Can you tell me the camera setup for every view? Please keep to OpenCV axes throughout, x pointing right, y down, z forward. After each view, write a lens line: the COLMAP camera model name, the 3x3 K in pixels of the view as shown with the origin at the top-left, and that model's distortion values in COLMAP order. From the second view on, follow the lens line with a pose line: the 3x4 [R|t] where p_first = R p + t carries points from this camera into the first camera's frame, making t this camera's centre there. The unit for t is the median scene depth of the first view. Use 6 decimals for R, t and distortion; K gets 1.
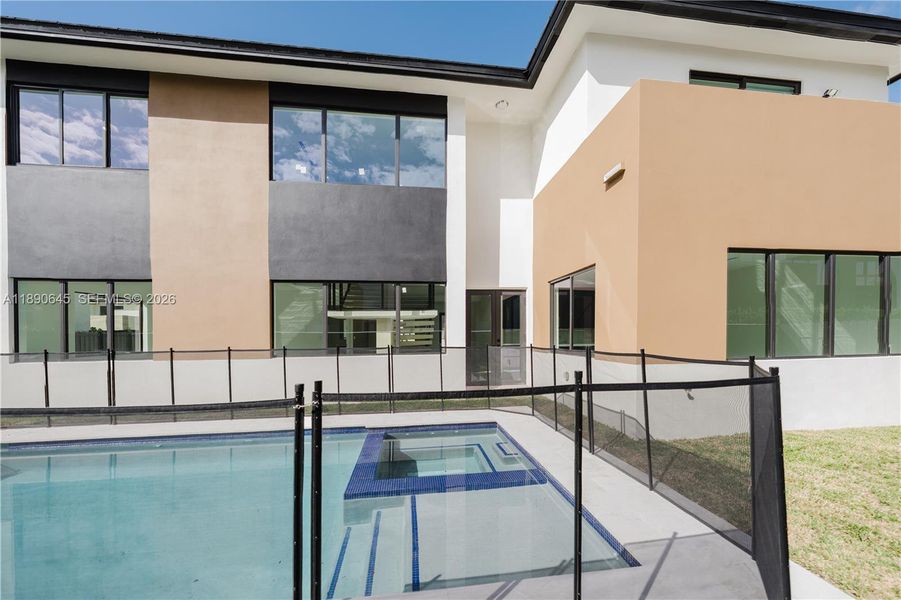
lens RADIAL K [[310.7, 0, 448.8], [0, 310.7, 345.6], [0, 0, 1]] dist [-0.001446, -0.000116]
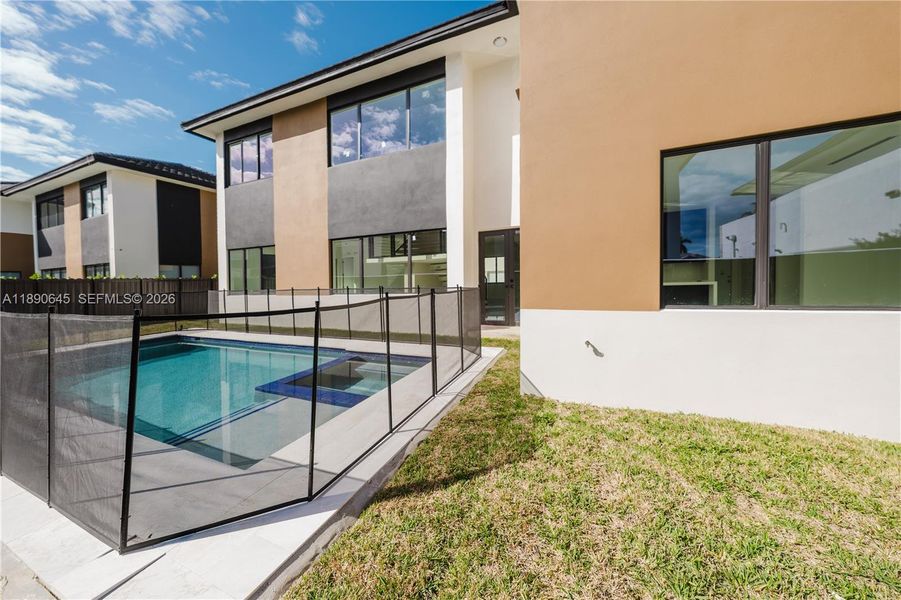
lens RADIAL K [[314.0, 0, 450.9], [0, 314.0, 284.4], [0, 0, 1]] dist [-0.000289, -0.000145]
pose [[0.861468, -0.005778, -0.507779, 0.598299], [0.005625, 0.999982, -0.001834, -0.003191], [0.507781, -0.001276, 0.861485, 0.067155]]
